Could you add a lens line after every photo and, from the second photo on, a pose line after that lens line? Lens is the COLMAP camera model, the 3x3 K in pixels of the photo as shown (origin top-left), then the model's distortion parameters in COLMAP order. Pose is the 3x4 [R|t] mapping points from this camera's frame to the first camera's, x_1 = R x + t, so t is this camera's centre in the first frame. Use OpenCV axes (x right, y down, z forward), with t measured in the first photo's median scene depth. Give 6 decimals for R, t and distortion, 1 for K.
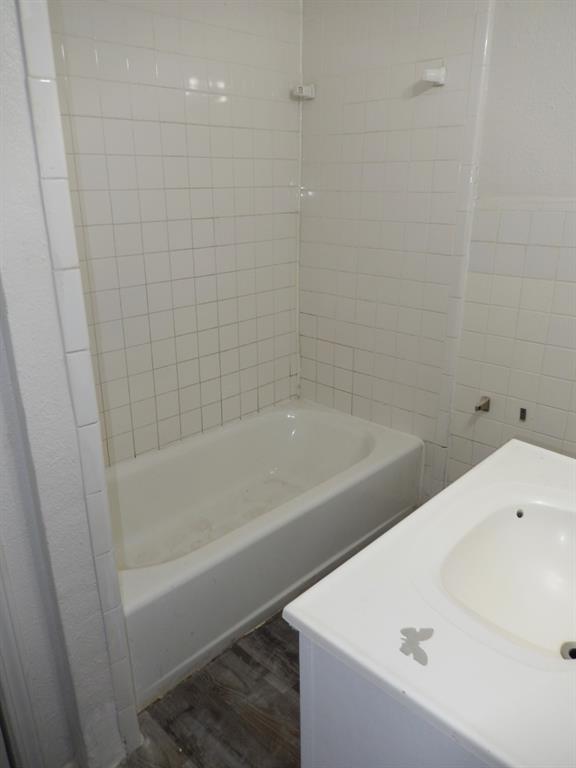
lens RADIAL K [[565.3, 0, 287.2], [0, 565.3, 385.5], [0, 0, 1]] dist [-0.011600, -0.003937]
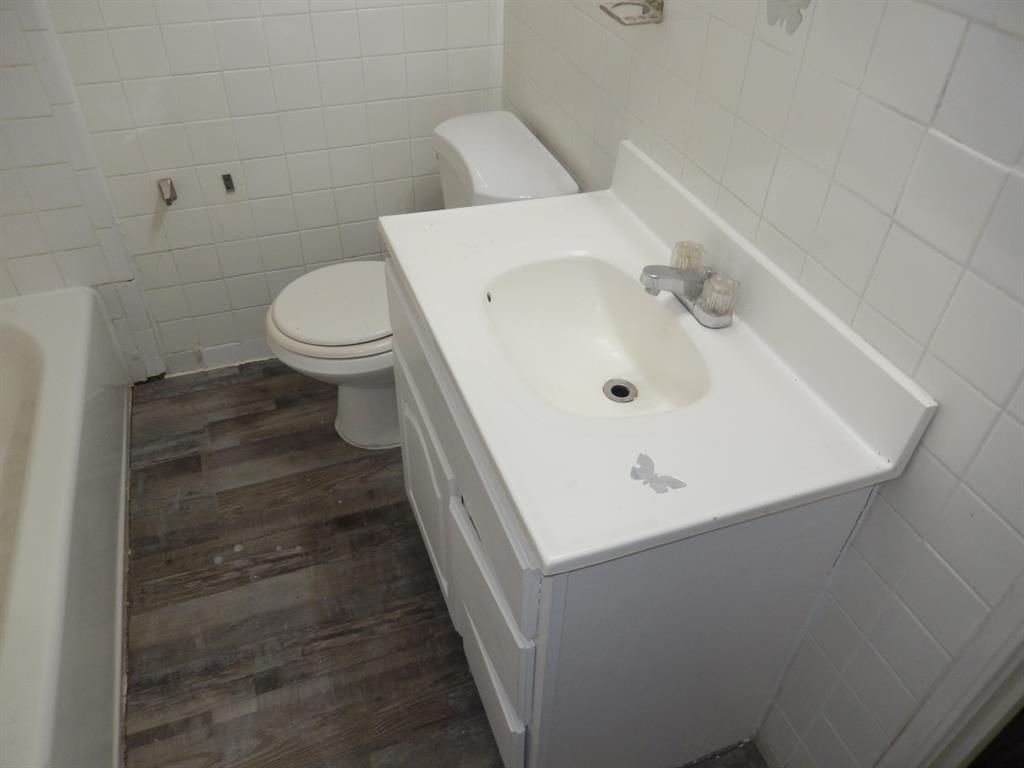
lens RADIAL K [[753.7, 0, 511.5], [0, 753.7, 382.8], [0, 0, 1]] dist [-0.011600, -0.003937]
pose [[0.436806, -0.567984, 0.697564, -0.259956], [0.279209, 0.822759, 0.495086, -0.129154], [-0.855128, -0.021490, 0.517972, 0.259995]]
